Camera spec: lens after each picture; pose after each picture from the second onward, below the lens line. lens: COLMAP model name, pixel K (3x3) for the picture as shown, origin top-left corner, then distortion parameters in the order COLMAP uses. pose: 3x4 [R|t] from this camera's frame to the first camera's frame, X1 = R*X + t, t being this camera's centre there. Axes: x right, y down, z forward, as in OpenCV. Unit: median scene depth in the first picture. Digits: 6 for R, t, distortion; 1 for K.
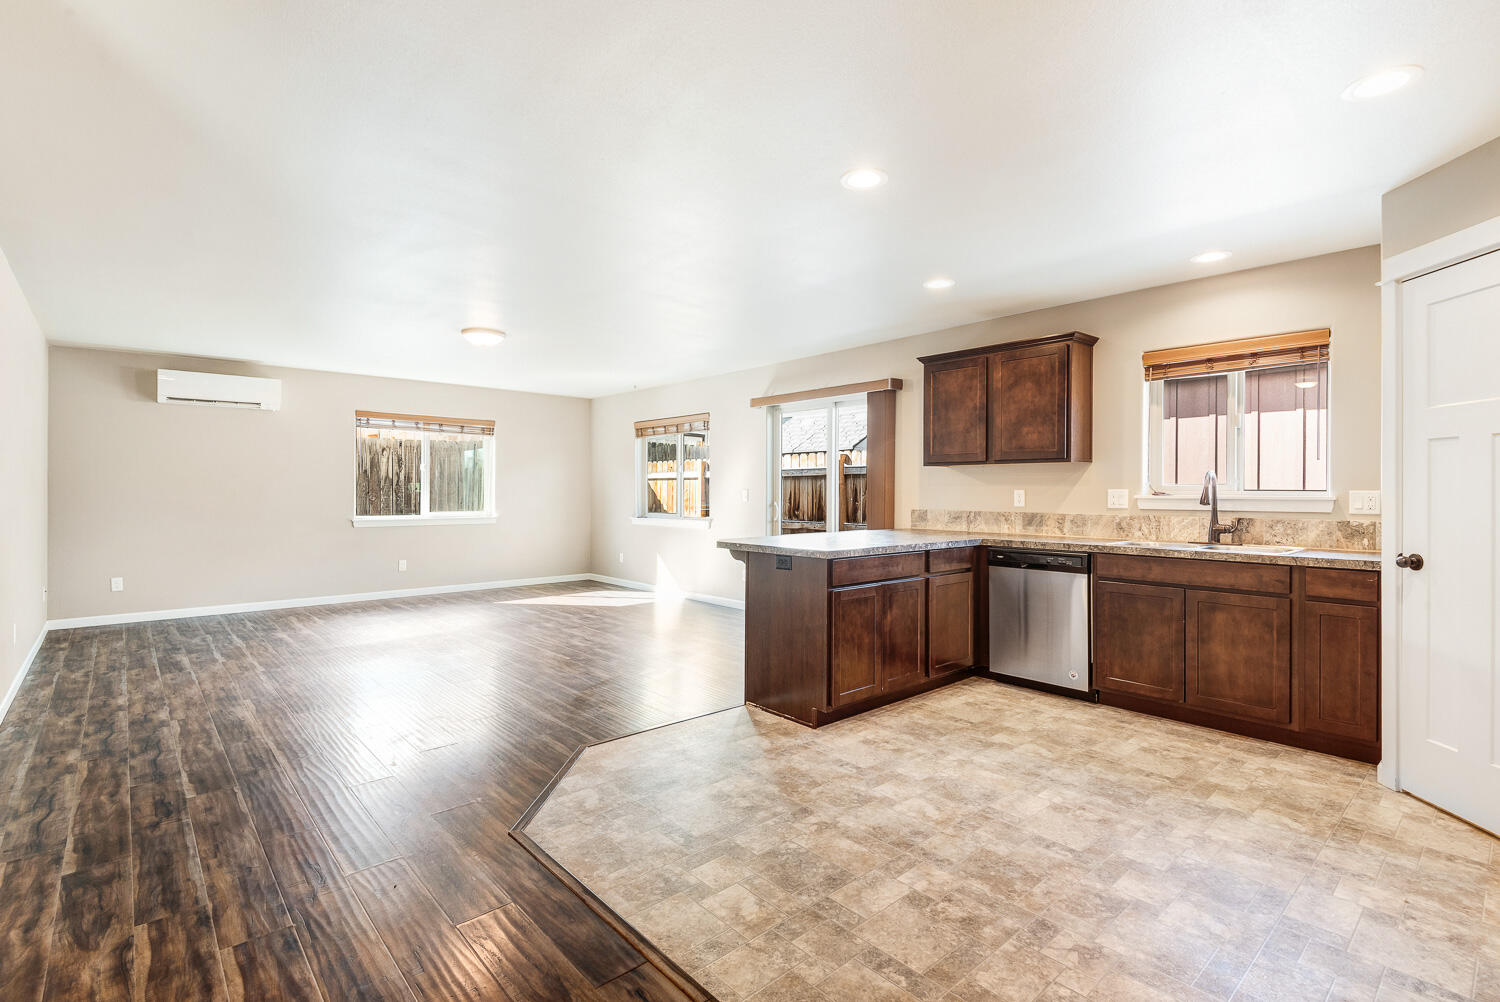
lens RADIAL K [[692.1, 0, 751.3], [0, 692.1, 488.7], [0, 0, 1]] dist [0.013359, 0.000218]
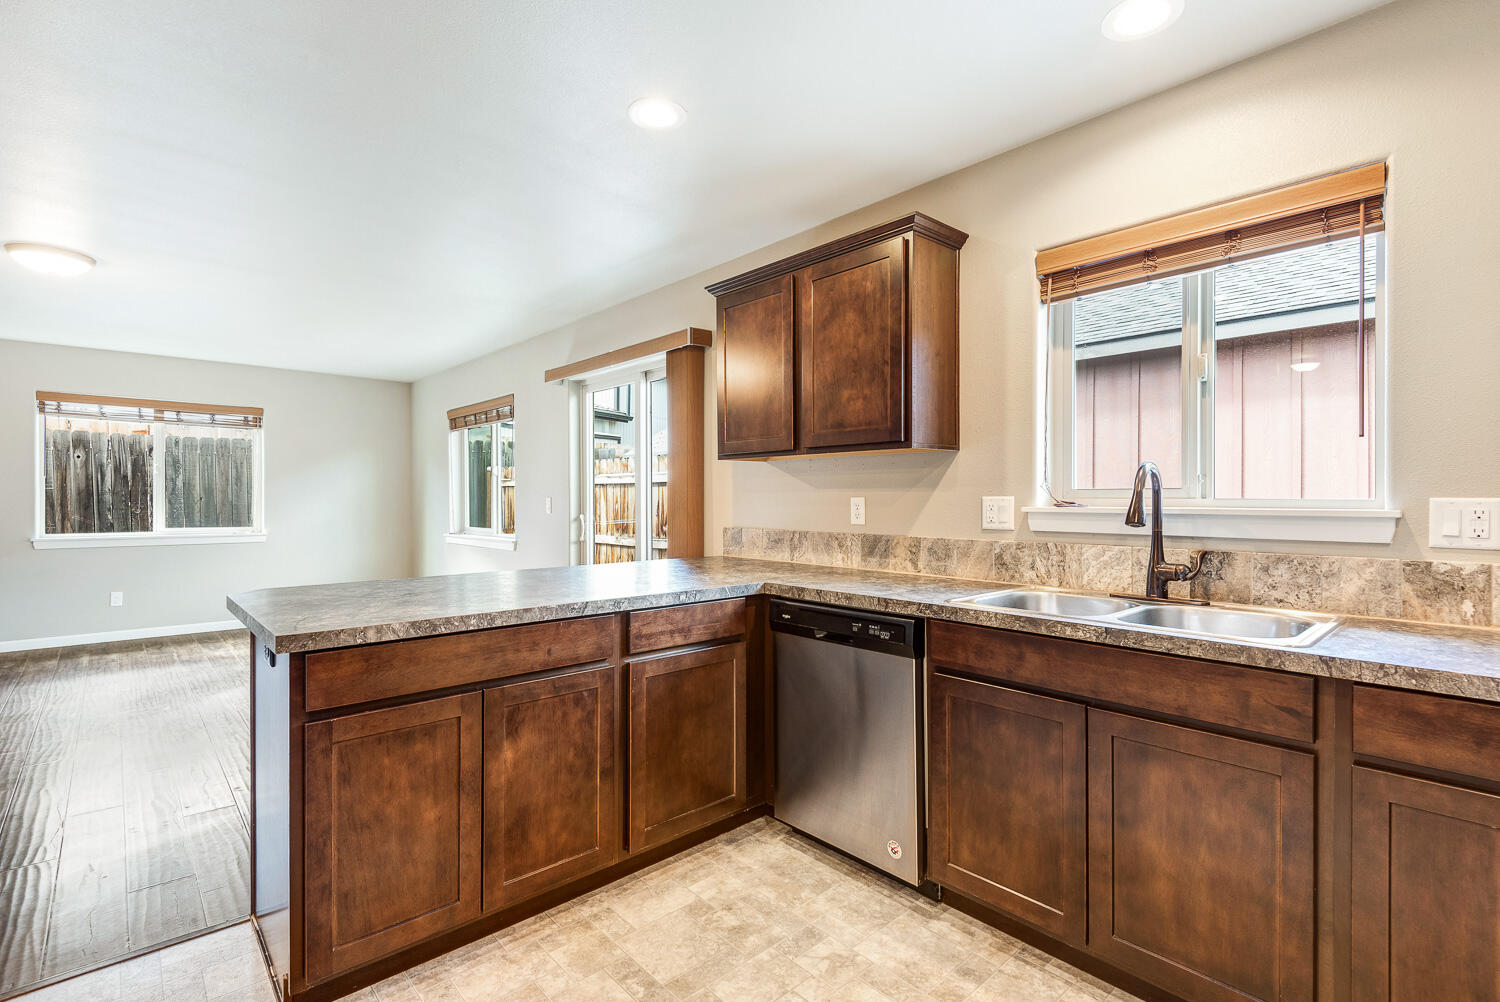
lens RADIAL K [[684.3, 0, 755.2], [0, 684.3, 496.9], [0, 0, 1]] dist [0.015041, -0.001629]
pose [[0.999923, -0.002975, 0.012056, 0.319949], [0.002954, 0.999994, 0.001758, 0.000146], [-0.012061, -0.001722, 0.999926, 0.436451]]
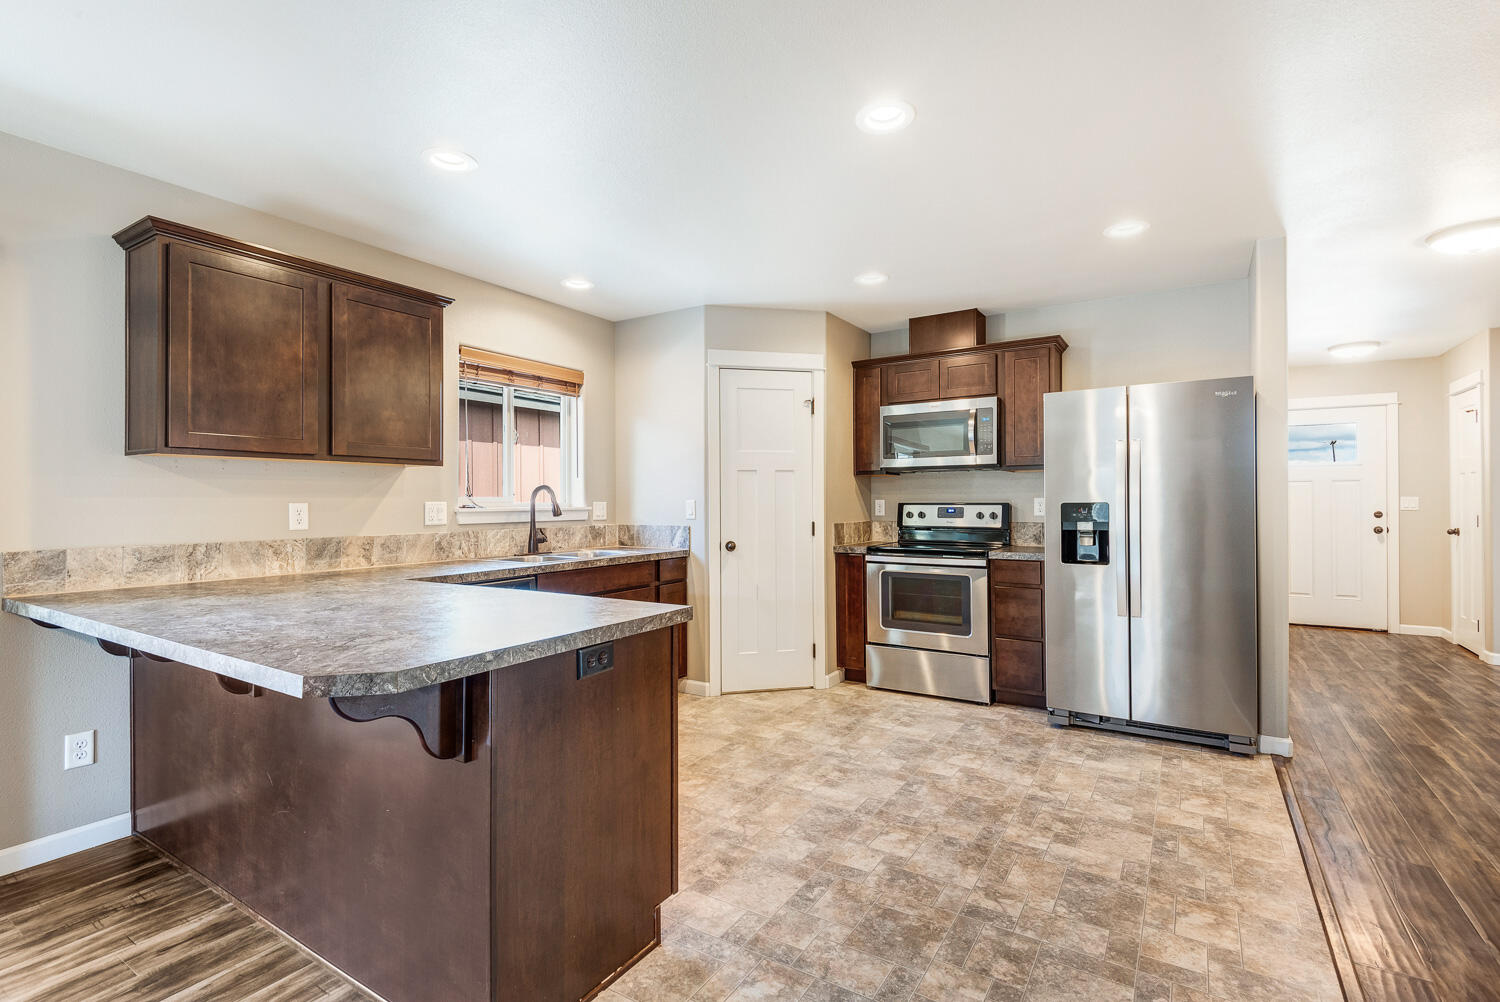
lens RADIAL K [[684.3, 0, 755.2], [0, 684.3, 496.9], [0, 0, 1]] dist [0.015041, -0.001629]
pose [[-0.267276, 0.006819, 0.963596, -0.358221], [0.003557, 0.999975, -0.006090, 0.001609], [-0.963614, 0.001800, -0.267293, 0.853694]]
